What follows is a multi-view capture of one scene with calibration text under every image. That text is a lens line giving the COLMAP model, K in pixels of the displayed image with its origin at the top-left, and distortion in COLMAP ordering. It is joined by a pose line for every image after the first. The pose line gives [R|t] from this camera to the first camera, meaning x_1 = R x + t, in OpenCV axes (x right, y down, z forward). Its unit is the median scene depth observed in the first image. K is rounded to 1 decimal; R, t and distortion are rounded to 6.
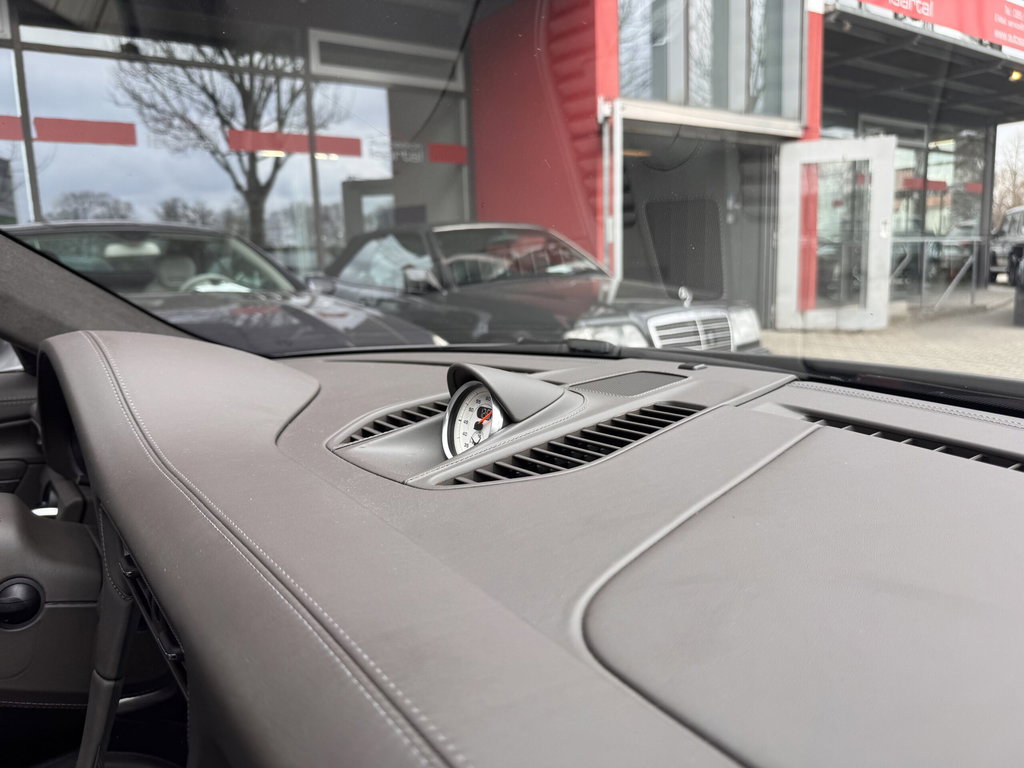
lens RADIAL K [[747.2, 0, 510.3], [0, 747.2, 381.8], [0, 0, 1]] dist [-0.013917, -0.008121]
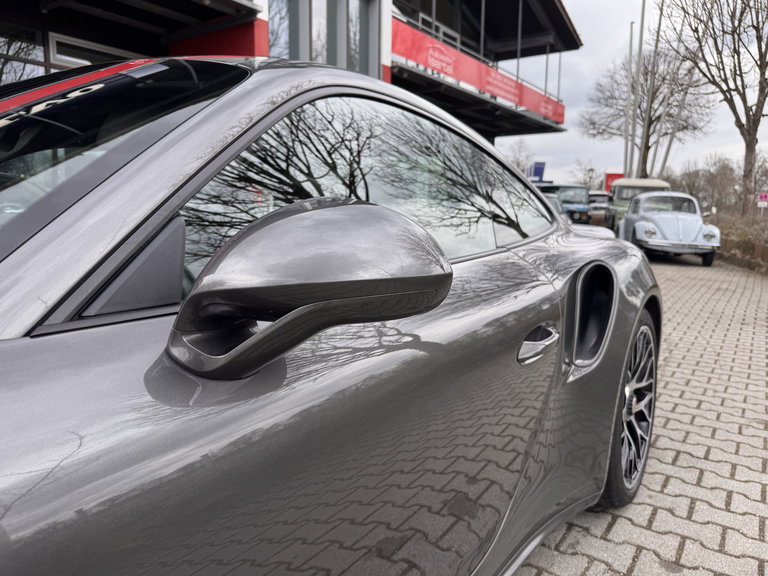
lens RADIAL K [[548.4, 0, 384.7], [0, 548.4, 290.5], [0, 0, 1]] dist [-0.008560, -0.002049]
pose [[0.939269, -0.001210, 0.343180, -0.019851], [0.004194, 0.999960, -0.007953, 0.023624], [-0.343156, 0.008909, 0.939236, -0.157082]]
